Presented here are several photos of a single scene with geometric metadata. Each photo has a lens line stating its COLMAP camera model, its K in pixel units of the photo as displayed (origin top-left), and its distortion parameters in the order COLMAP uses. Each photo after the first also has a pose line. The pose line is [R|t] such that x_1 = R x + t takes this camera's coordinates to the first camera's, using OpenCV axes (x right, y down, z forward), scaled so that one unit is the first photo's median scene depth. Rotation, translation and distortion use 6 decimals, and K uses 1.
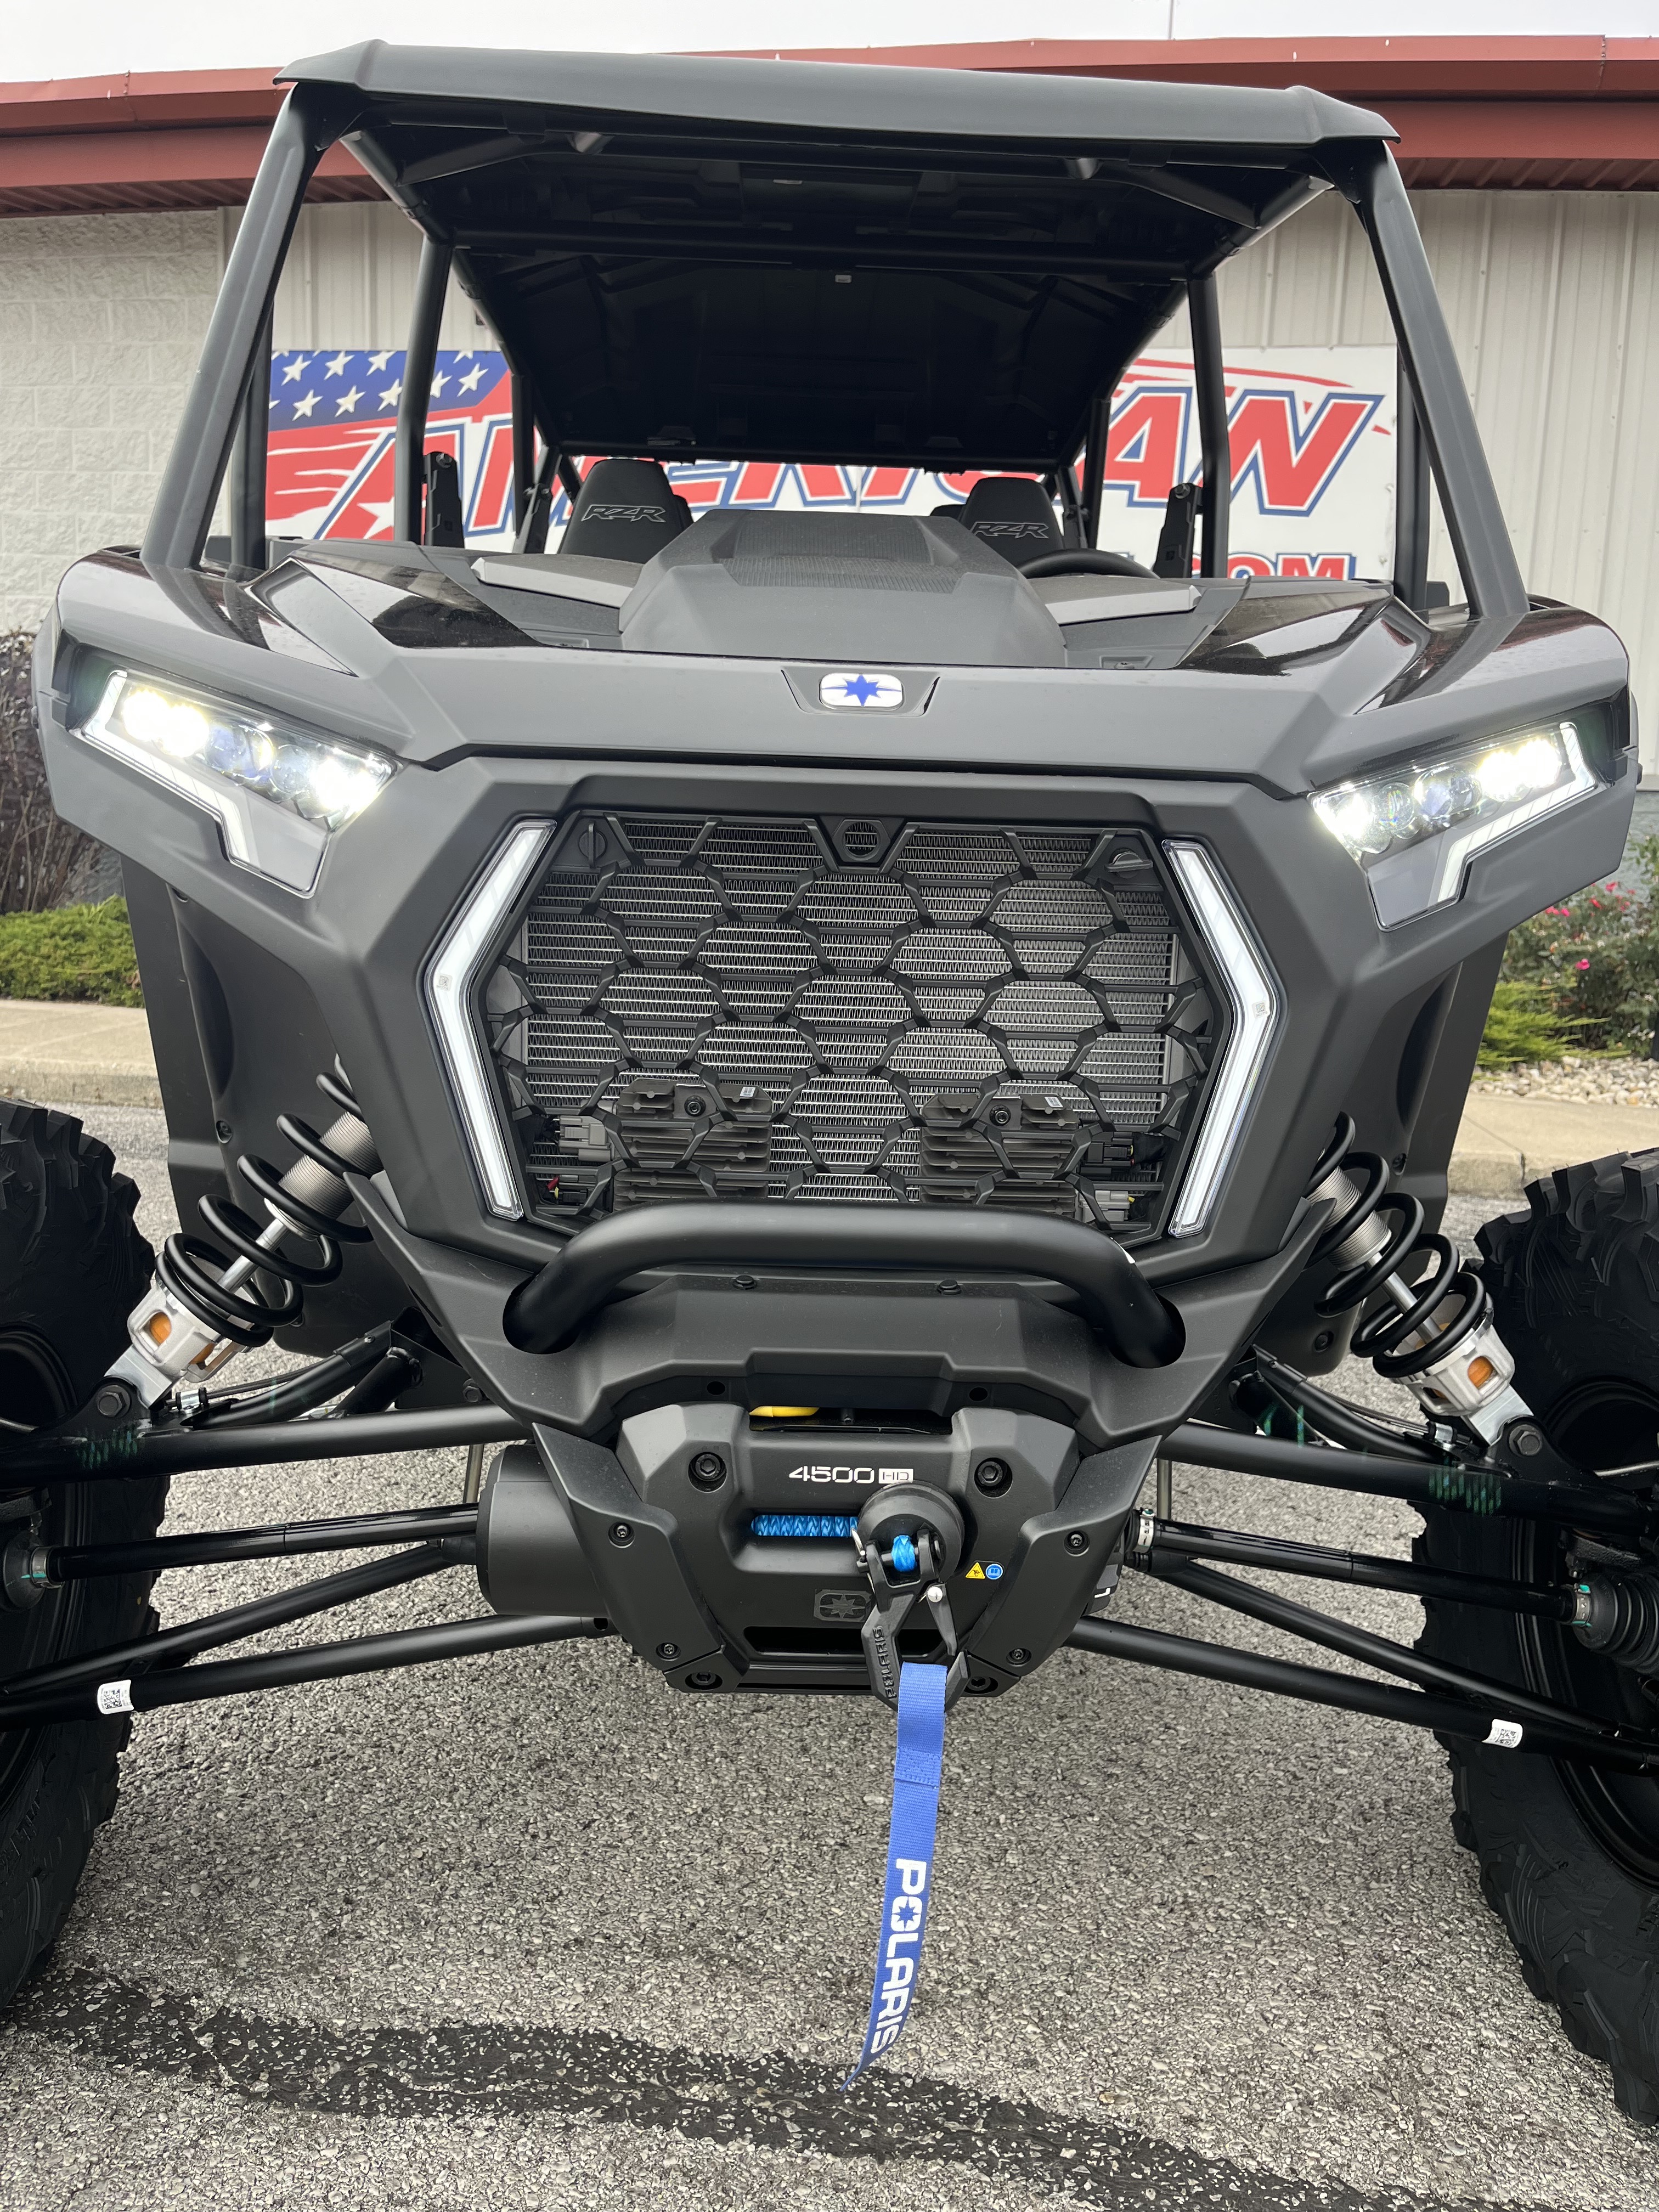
lens RADIAL K [[1681.6, 0, 822.3], [0, 1681.6, 1104.7], [0, 0, 1]] dist [0.059353, -0.073648]
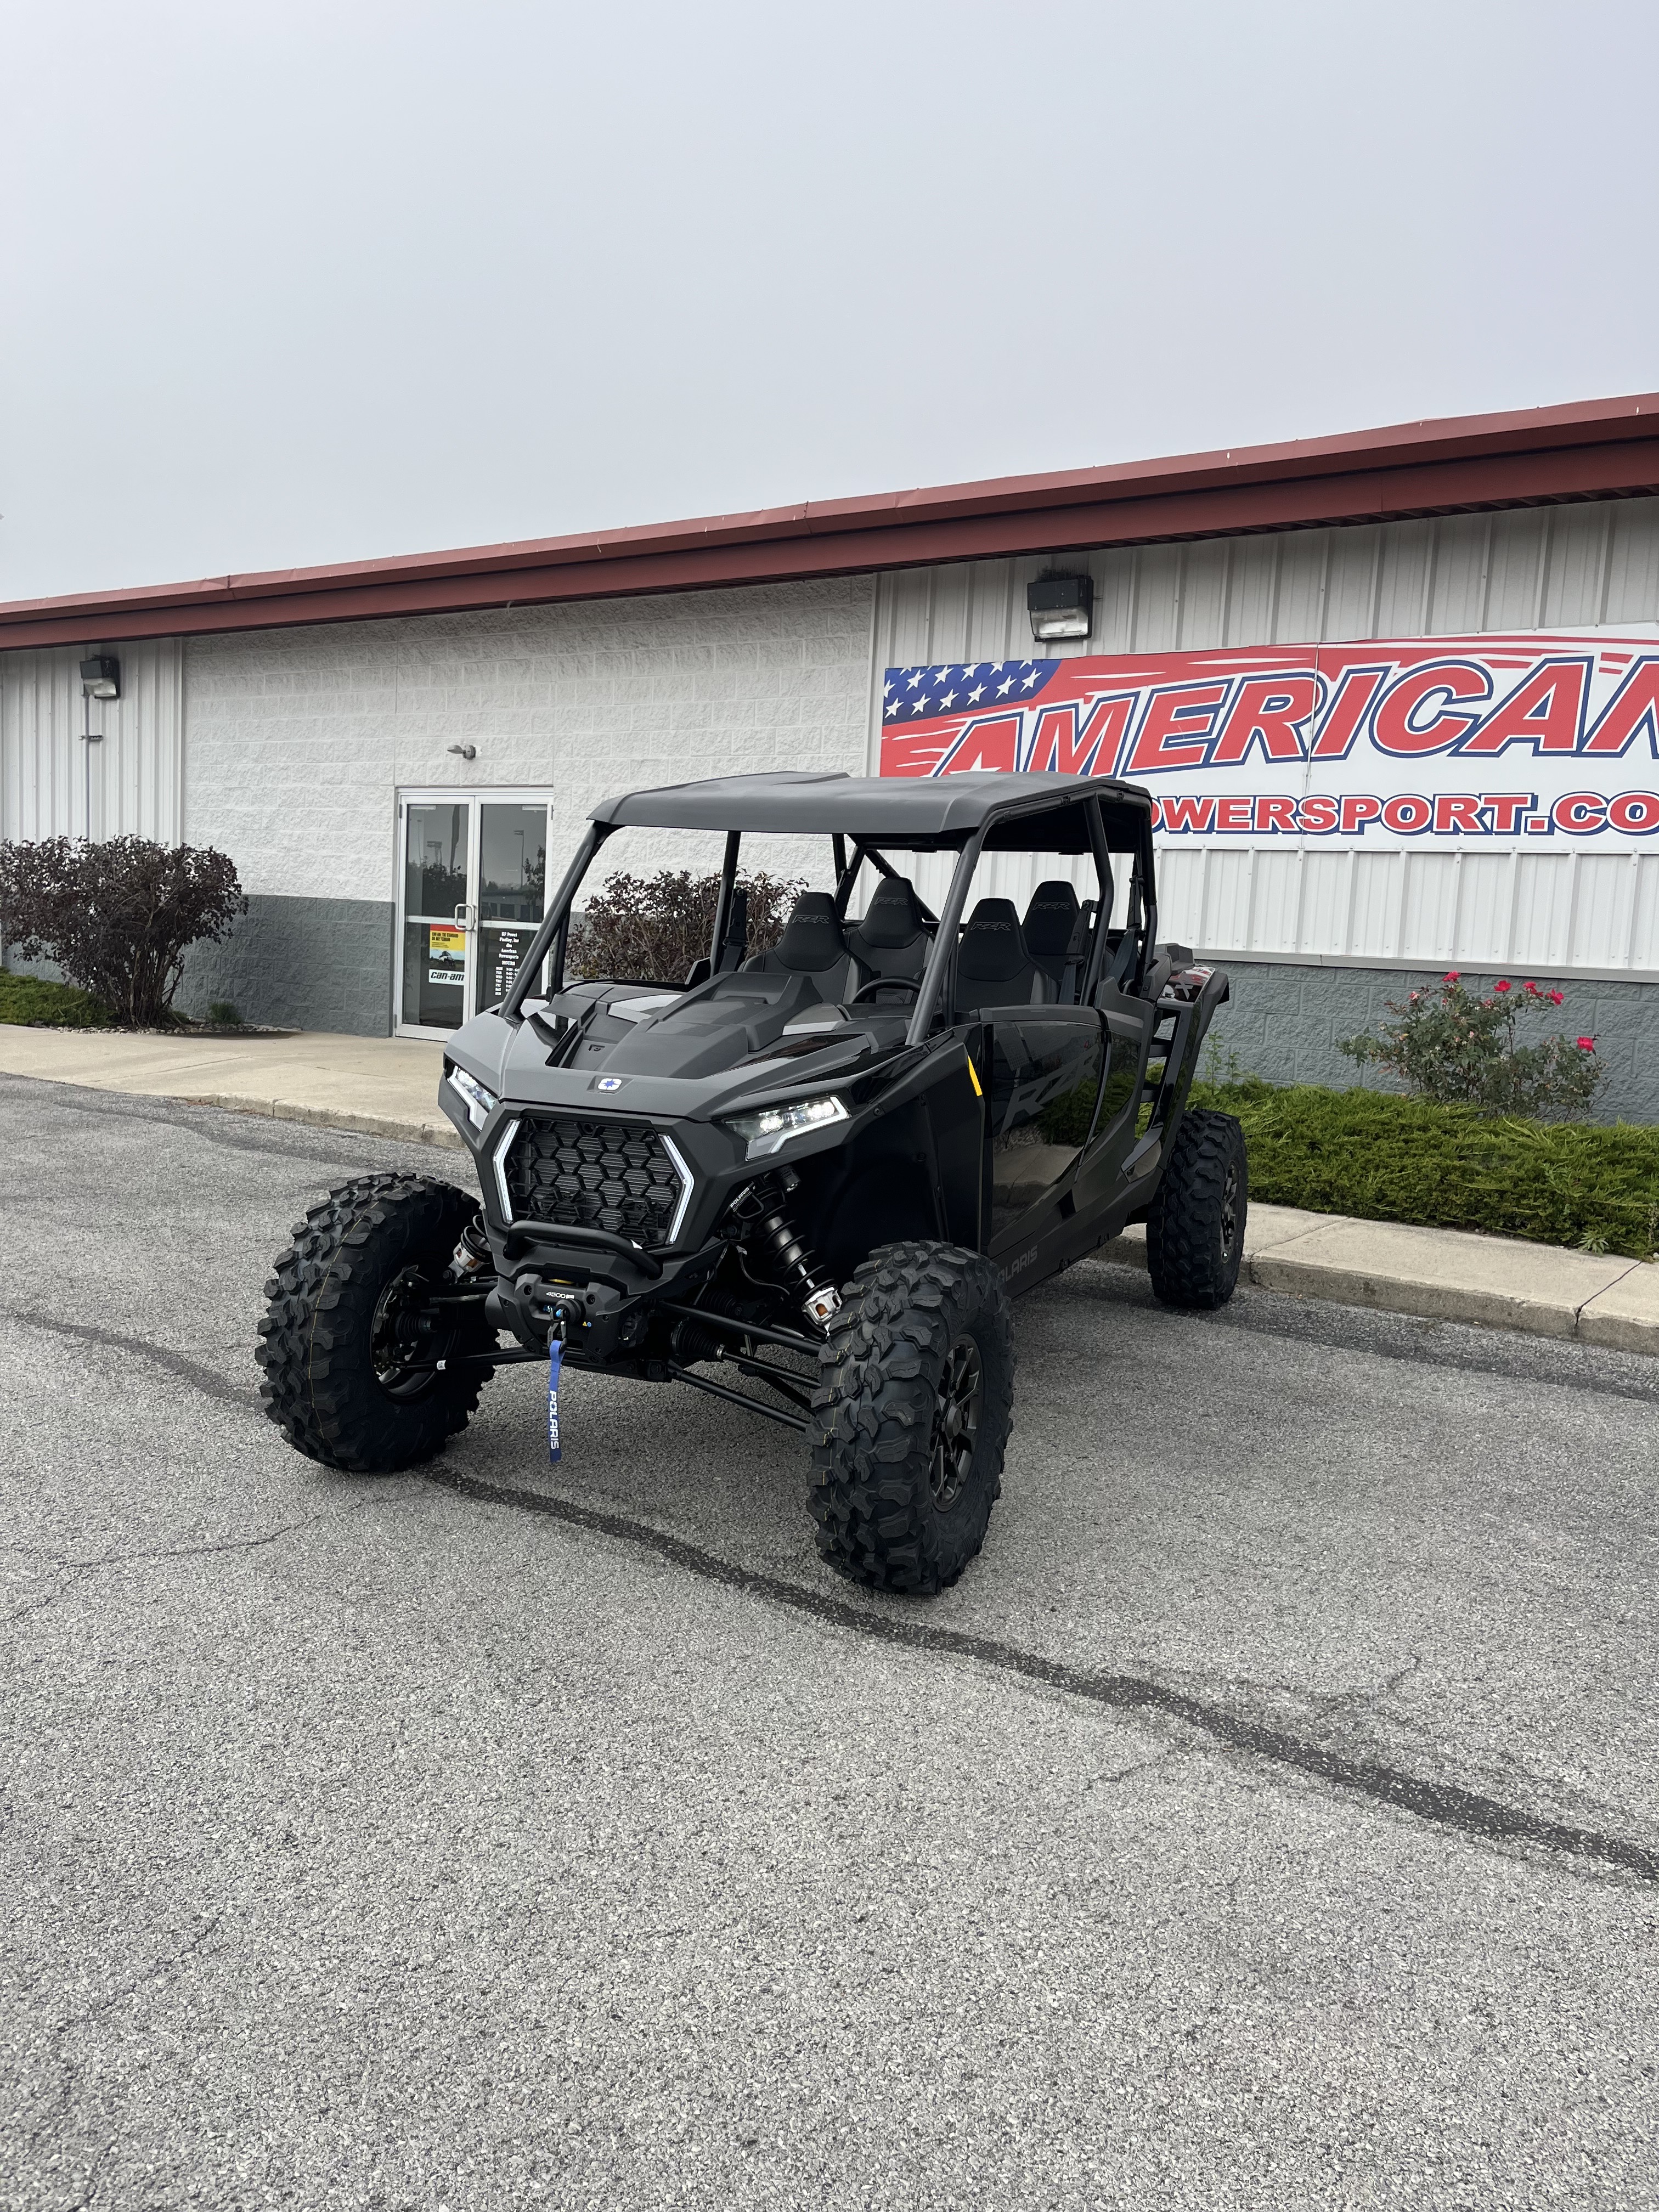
lens RADIAL K [[1681.6, 0, 822.3], [0, 1681.6, 1104.7], [0, 0, 1]] dist [0.059353, -0.073648]
pose [[0.894658, 0.051719, -0.443748, 1.555259], [-0.081615, 0.995482, -0.048523, -0.051462], [0.439233, 0.079628, 0.894837, -1.531951]]
